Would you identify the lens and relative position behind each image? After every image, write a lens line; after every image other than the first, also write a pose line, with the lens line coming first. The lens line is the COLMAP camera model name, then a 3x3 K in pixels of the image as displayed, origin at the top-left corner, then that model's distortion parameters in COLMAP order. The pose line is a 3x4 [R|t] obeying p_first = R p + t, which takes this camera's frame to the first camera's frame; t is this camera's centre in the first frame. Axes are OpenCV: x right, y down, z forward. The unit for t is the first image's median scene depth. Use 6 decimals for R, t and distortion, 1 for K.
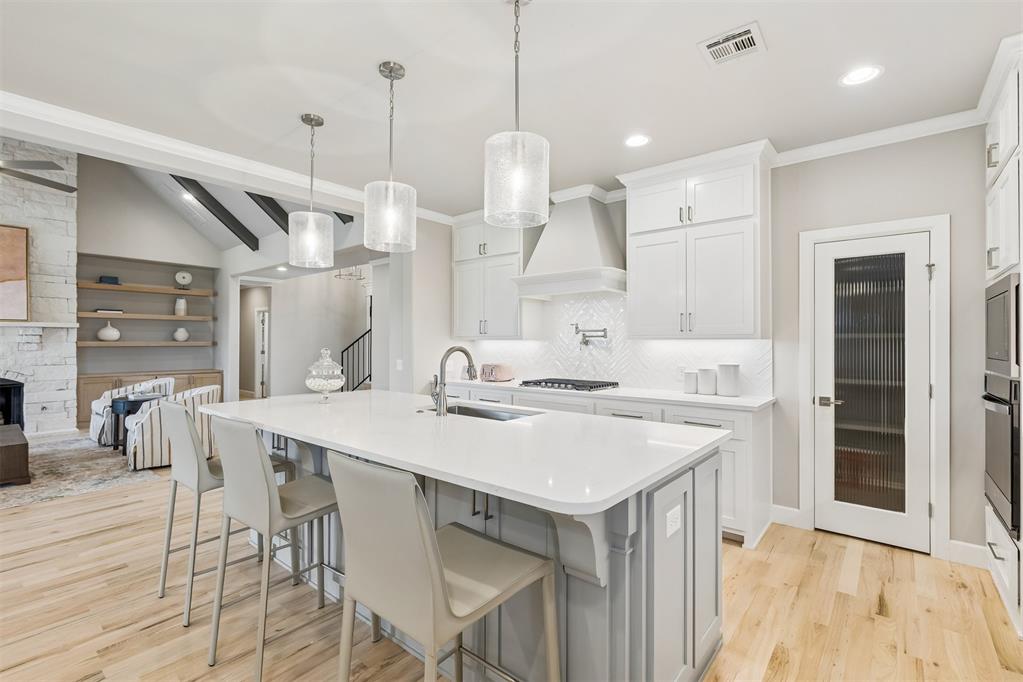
lens RADIAL K [[460.7, 0, 508.4], [0, 460.7, 340.8], [0, 0, 1]] dist [-0.002195, -0.000625]
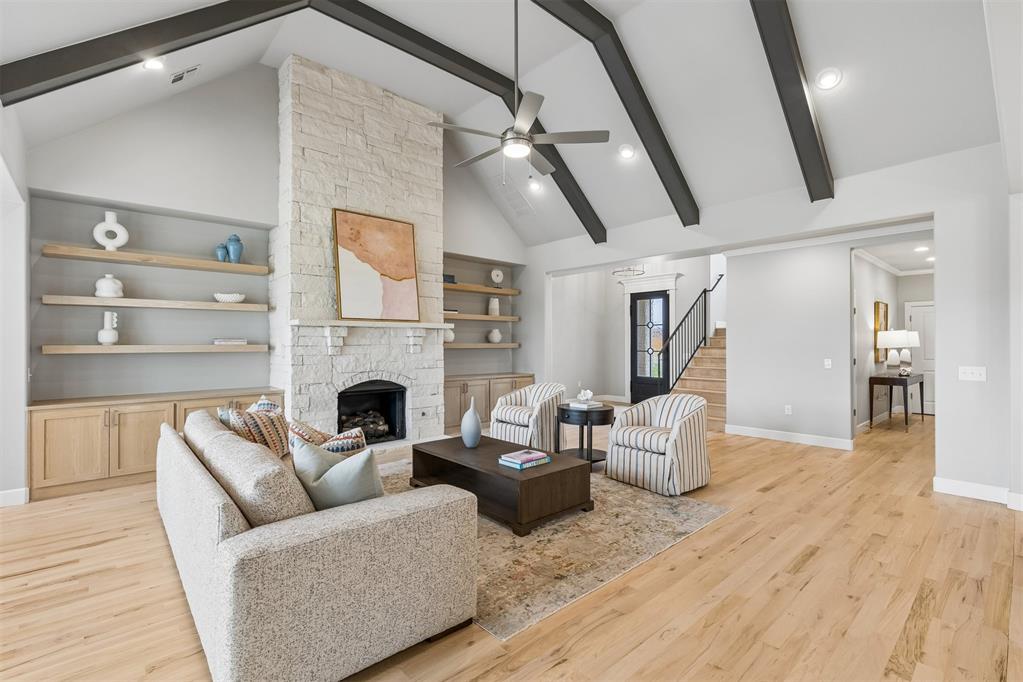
lens RADIAL K [[460.7, 0, 508.4], [0, 460.7, 340.8], [0, 0, 1]] dist [-0.002195, -0.000625]
pose [[0.990032, -0.001200, -0.140837, -0.674255], [0.000791, 0.999995, -0.002963, -0.000594], [0.140840, 0.002822, 0.990028, 0.082861]]
